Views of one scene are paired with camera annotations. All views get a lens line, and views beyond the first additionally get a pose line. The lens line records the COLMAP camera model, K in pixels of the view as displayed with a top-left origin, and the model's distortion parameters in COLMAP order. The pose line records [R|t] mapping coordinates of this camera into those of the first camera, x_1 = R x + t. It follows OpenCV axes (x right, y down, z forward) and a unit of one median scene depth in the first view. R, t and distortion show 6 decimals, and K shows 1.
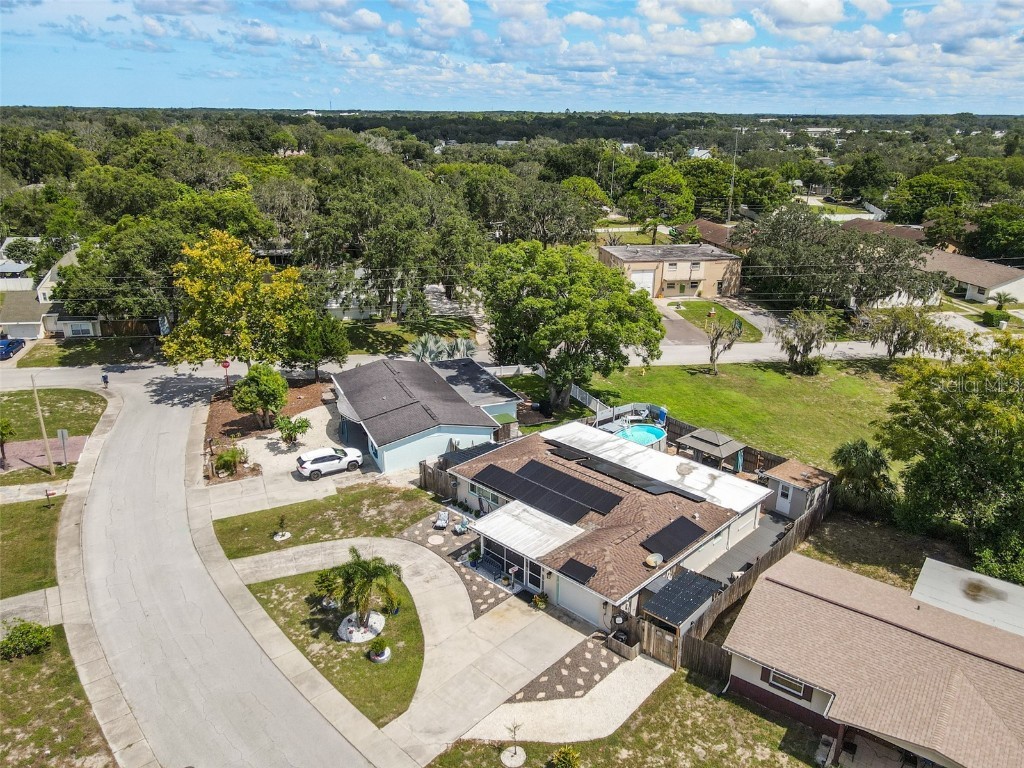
lens RADIAL K [[749.5, 0, 514.9], [0, 749.5, 379.5], [0, 0, 1]] dist [0.012731, 0.001307]
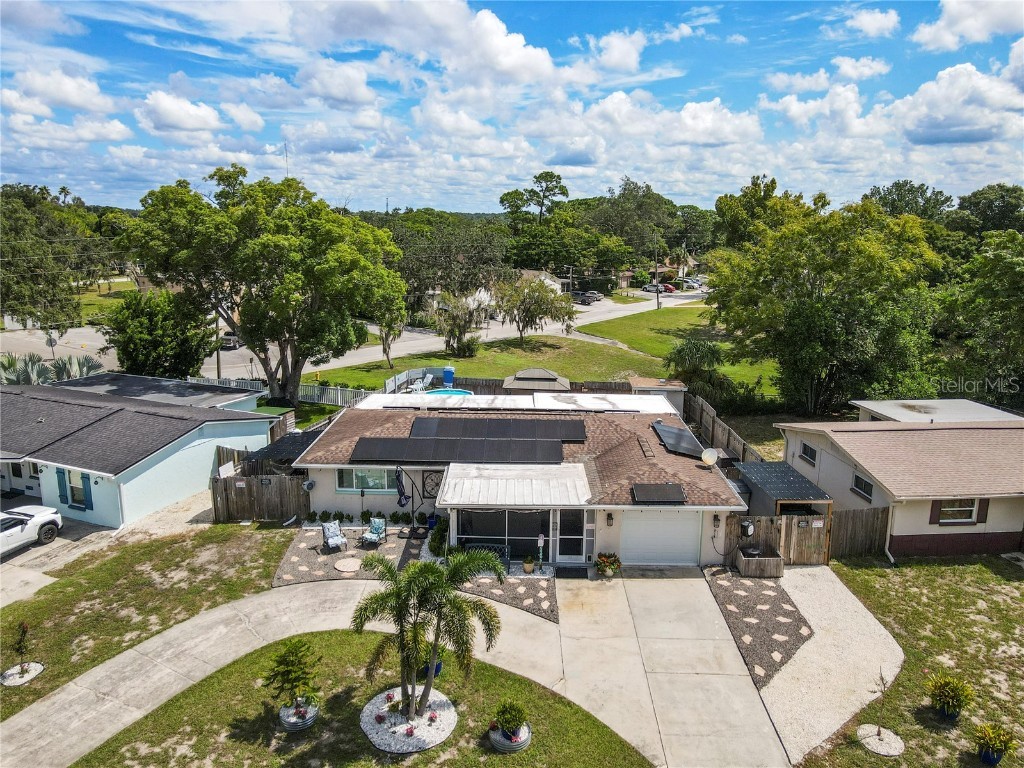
lens RADIAL K [[752.8, 0, 515.9], [0, 752.8, 378.6], [0, 0, 1]] dist [0.002126, 0.026939]
pose [[0.732719, -0.145513, 0.664792, -0.376104], [0.225782, 0.973521, -0.035764, 0.125018], [-0.641985, 0.176303, 0.746172, 0.466402]]
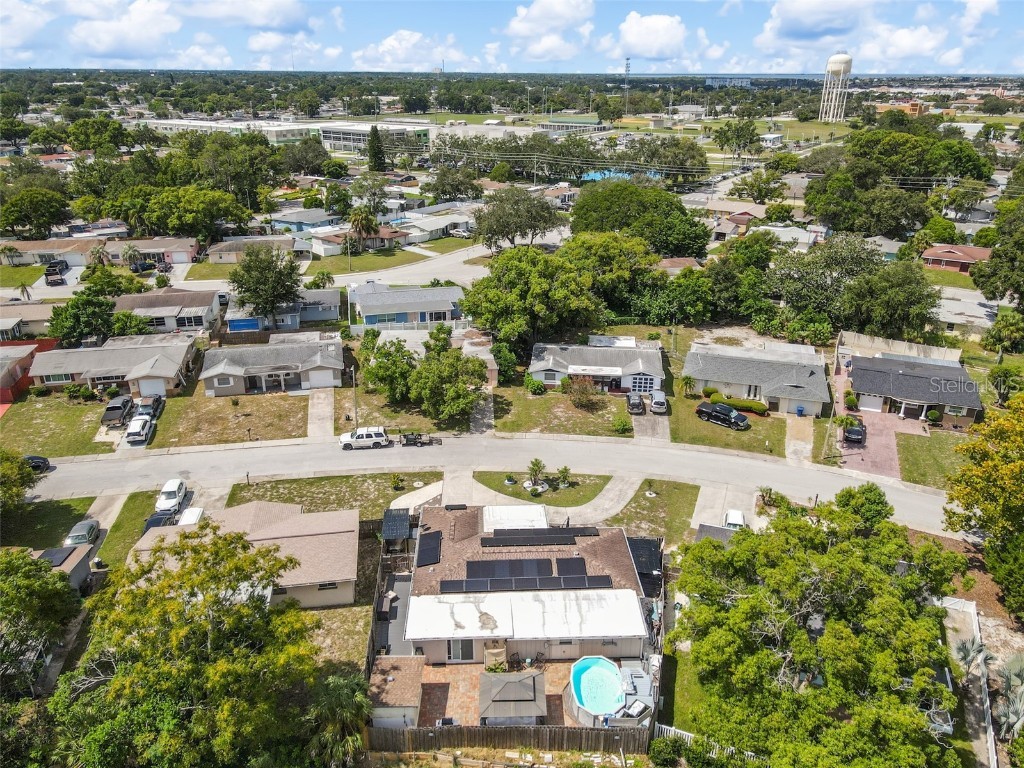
lens RADIAL K [[752.8, 0, 515.9], [0, 752.8, 378.6], [0, 0, 1]] dist [0.002126, 0.026939]
pose [[-0.688266, 0.263018, -0.676100, 0.879171], [-0.255443, 0.784414, 0.565194, -0.796119], [0.678999, 0.561709, -0.472699, 1.443579]]
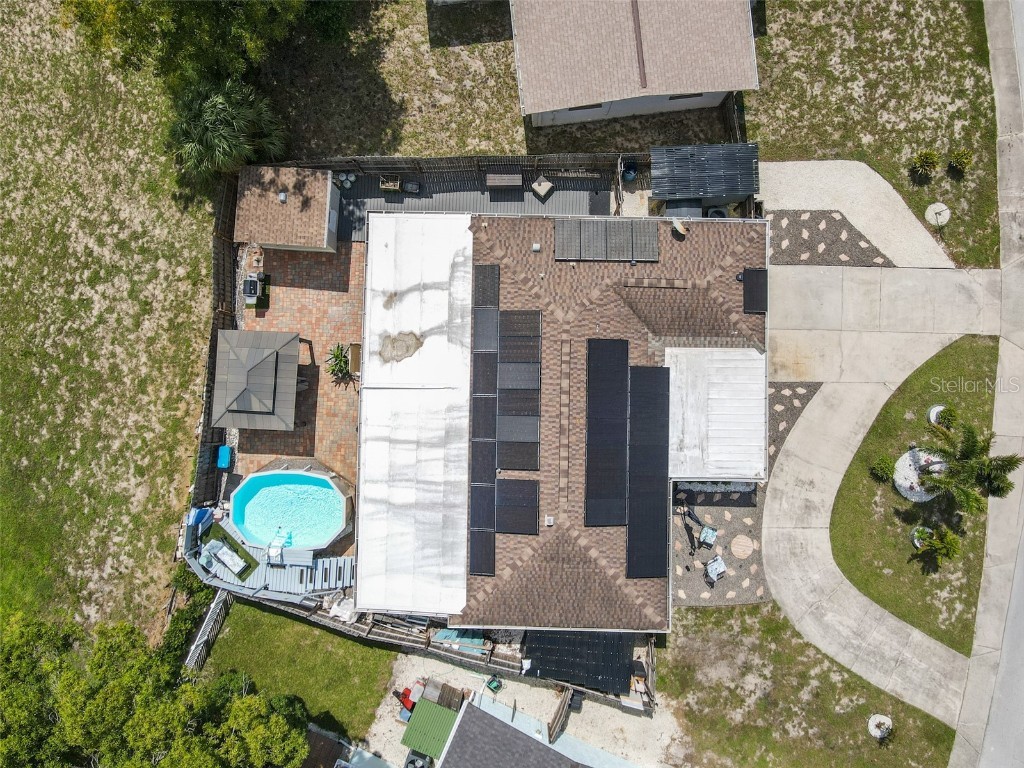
lens RADIAL K [[752.8, 0, 515.9], [0, 752.8, 378.6], [0, 0, 1]] dist [0.002126, 0.026939]
pose [[-0.677160, -0.735624, 0.017638, 0.143926], [0.249086, -0.206603, 0.946188, -0.481078], [-0.692395, 0.645114, 0.323137, 0.820207]]
